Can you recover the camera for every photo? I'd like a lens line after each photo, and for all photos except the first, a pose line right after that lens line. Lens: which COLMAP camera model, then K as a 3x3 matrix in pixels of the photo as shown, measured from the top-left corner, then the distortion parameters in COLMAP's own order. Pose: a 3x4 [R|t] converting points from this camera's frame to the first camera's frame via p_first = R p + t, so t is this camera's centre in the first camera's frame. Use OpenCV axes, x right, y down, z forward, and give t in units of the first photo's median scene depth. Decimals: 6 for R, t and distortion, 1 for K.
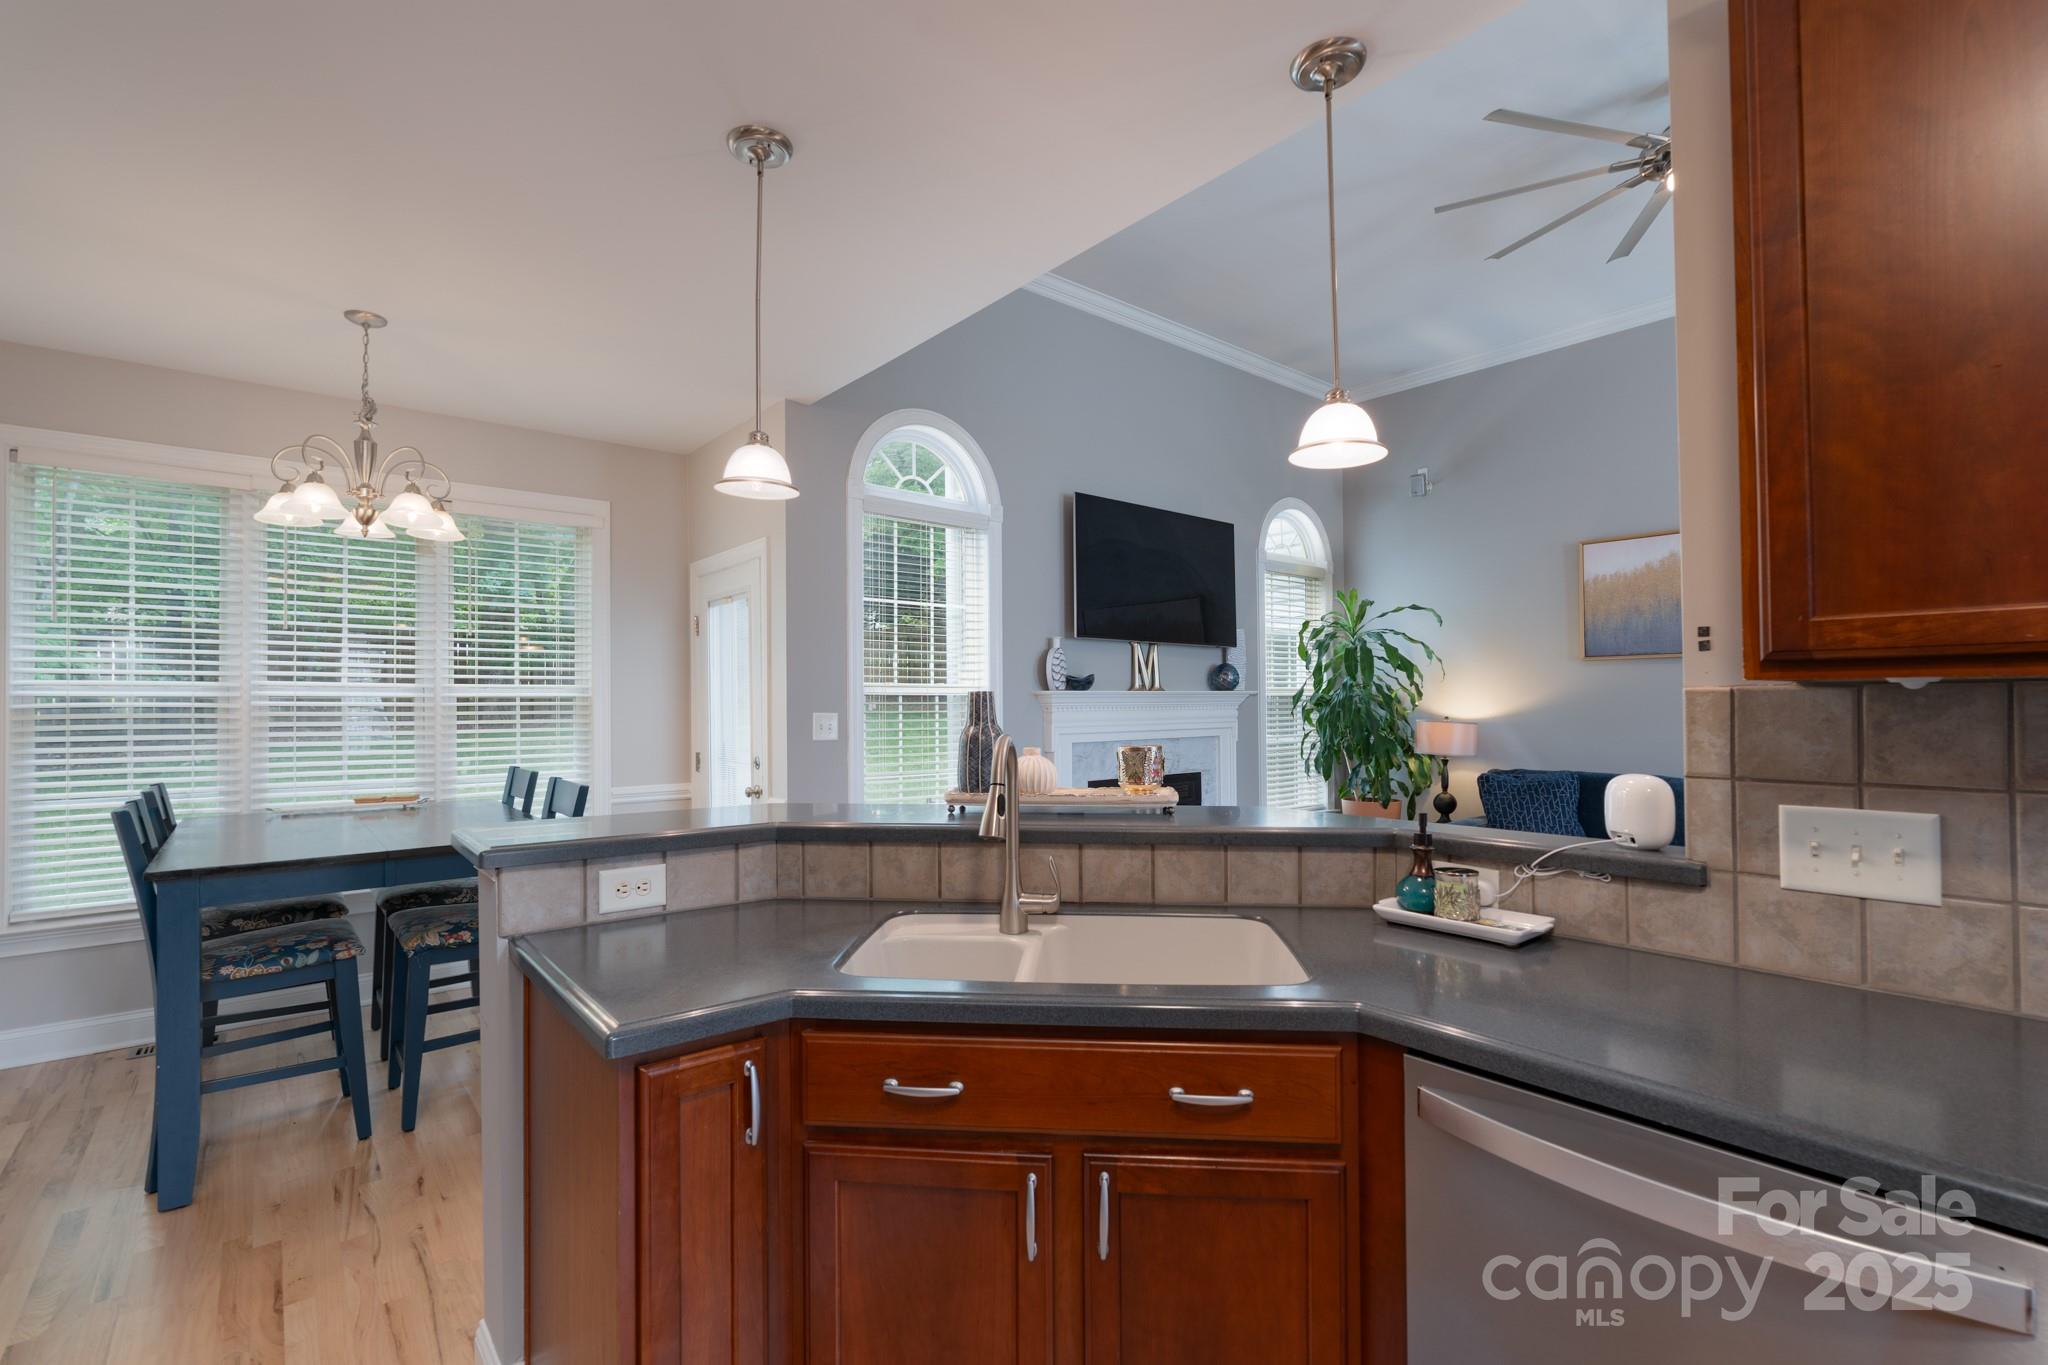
lens RADIAL K [[913.8, 0, 1019.8], [0, 913.8, 694.1], [0, 0, 1]] dist [-0.001692, 0.000081]
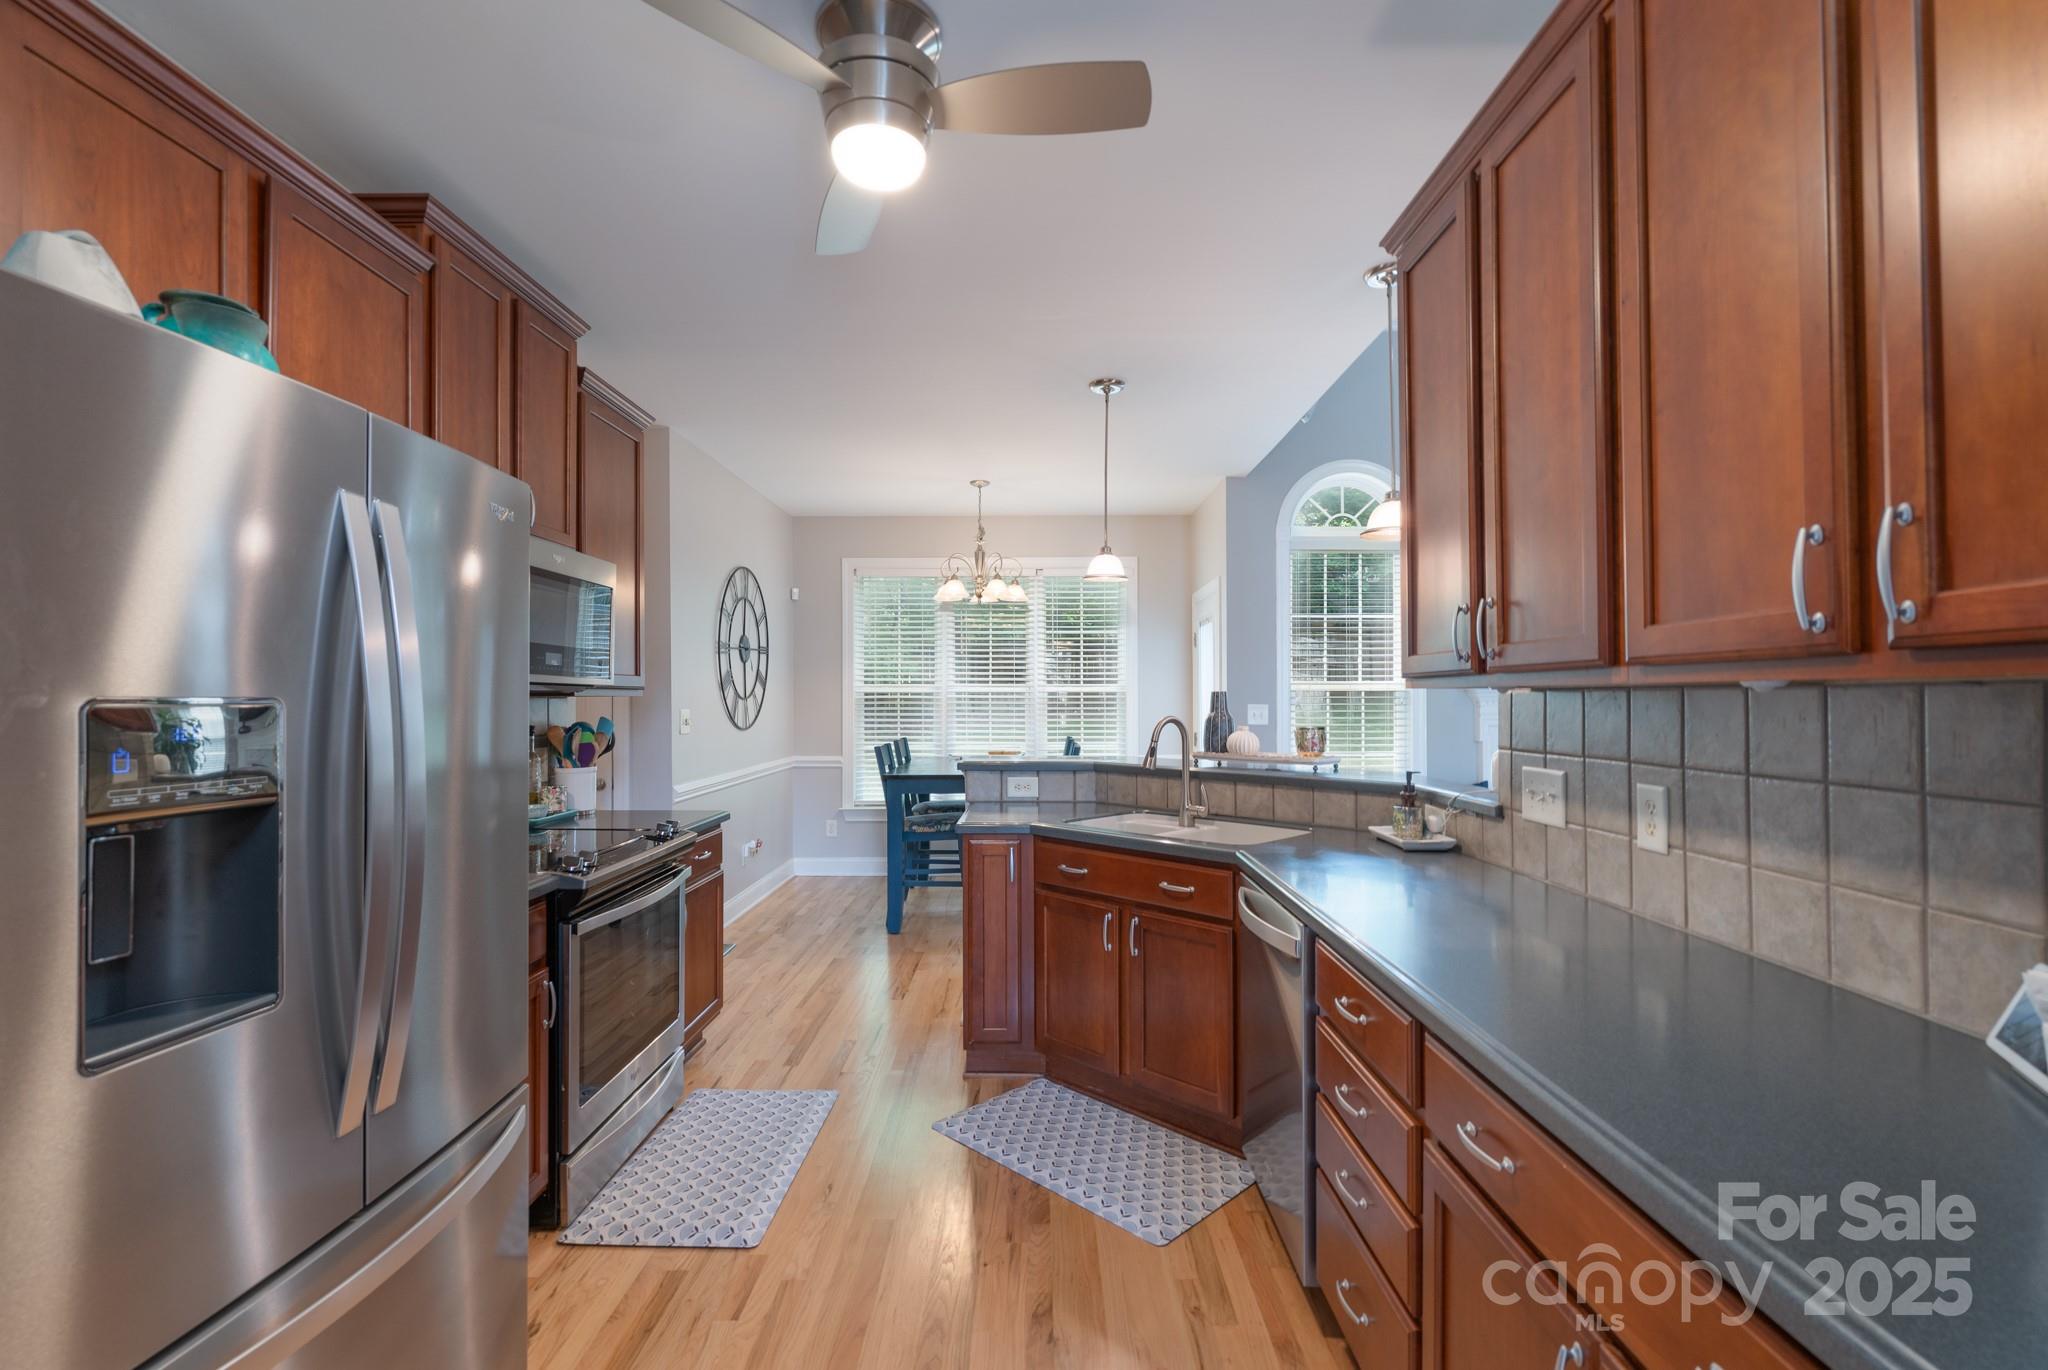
lens RADIAL K [[936.9, 0, 1022.4], [0, 936.9, 678.8], [0, 0, 1]] dist [0.002048, 0.000085]
pose [[0.759781, -0.008332, -0.650126, 0.410972], [0.003492, 0.999956, -0.008734, -0.006142], [0.650170, 0.004365, 0.759777, -0.264740]]
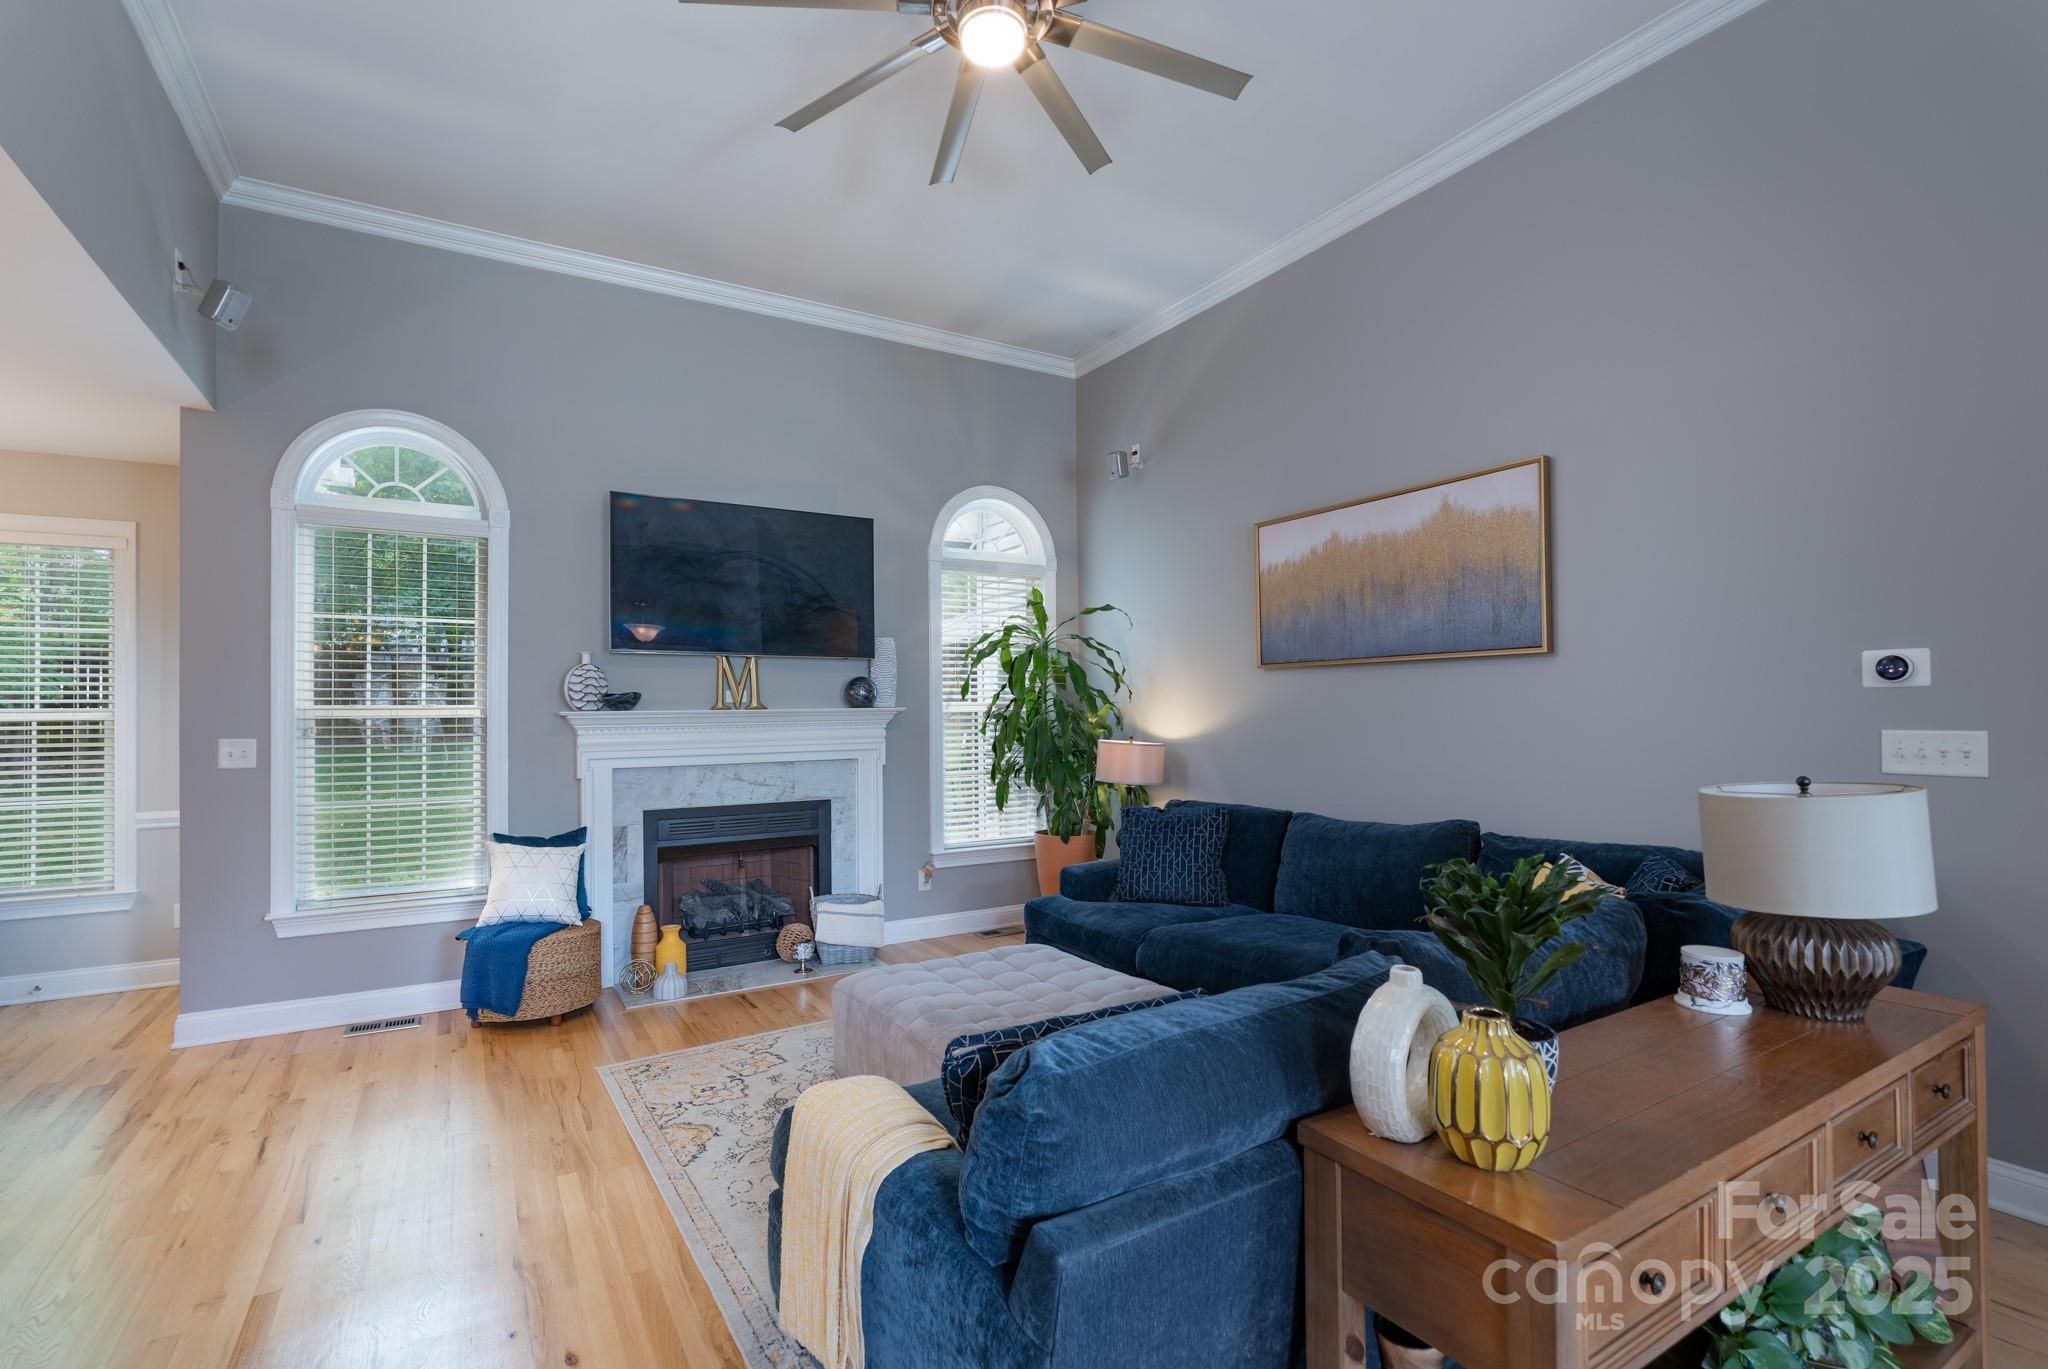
lens RADIAL K [[913.8, 0, 1019.8], [0, 913.8, 696.1], [0, 0, 1]] dist [-0.001692, 0.000081]
pose [[0.984874, -0.006730, -0.173144, 0.727805], [0.006437, 0.999977, -0.002256, -0.015860], [0.173155, 0.001108, 0.984894, 0.209691]]
